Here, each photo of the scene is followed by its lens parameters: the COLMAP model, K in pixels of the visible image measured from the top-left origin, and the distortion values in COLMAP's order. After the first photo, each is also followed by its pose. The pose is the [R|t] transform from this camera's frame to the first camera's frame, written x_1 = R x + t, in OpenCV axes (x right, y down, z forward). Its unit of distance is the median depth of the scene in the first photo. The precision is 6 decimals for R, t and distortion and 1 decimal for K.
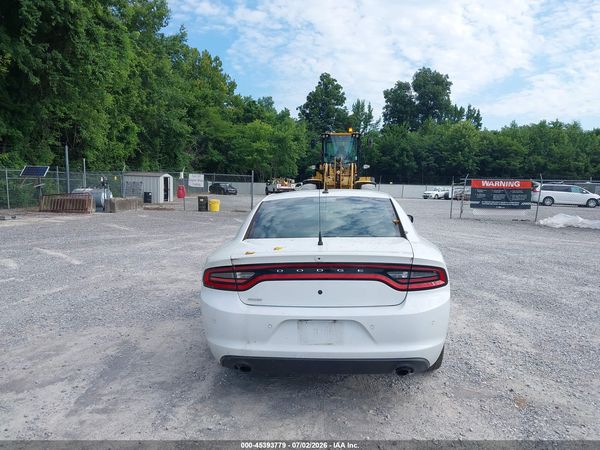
lens RADIAL K [[468.1, 0, 300.6], [0, 468.1, 227.6], [0, 0, 1]] dist [0.011735, -0.025134]
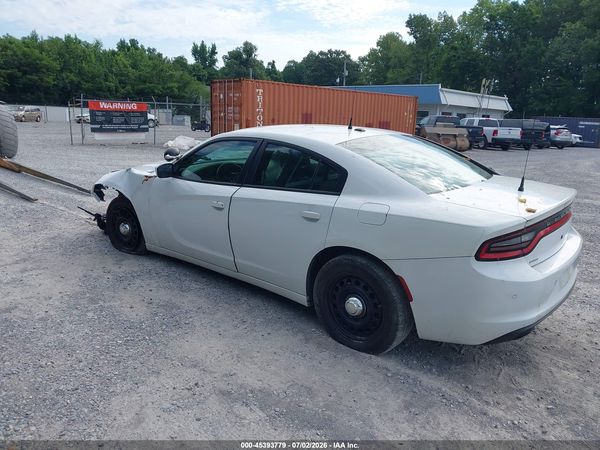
lens RADIAL K [[468.1, 0, 298.9], [0, 468.1, 229.1], [0, 0, 1]] dist [0.011735, -0.025134]
pose [[0.591683, -0.188128, 0.783913, -0.152532], [0.051542, 0.979229, 0.196098, -0.015355], [-0.804521, -0.075623, 0.589089, 0.118920]]
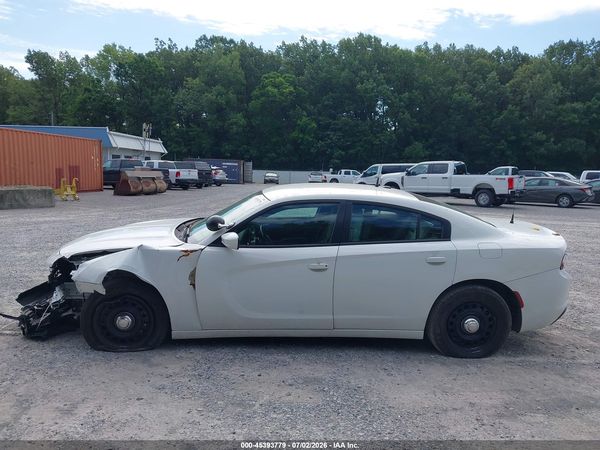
lens RADIAL K [[468.1, 0, 295.4], [0, 468.1, 222.8], [0, 0, 1]] dist [0.011735, -0.025134]
pose [[-0.117254, -0.139758, 0.983219, -0.203492], [0.065714, 0.986786, 0.148102, -0.035149], [-0.990925, 0.081977, -0.106521, 0.277714]]
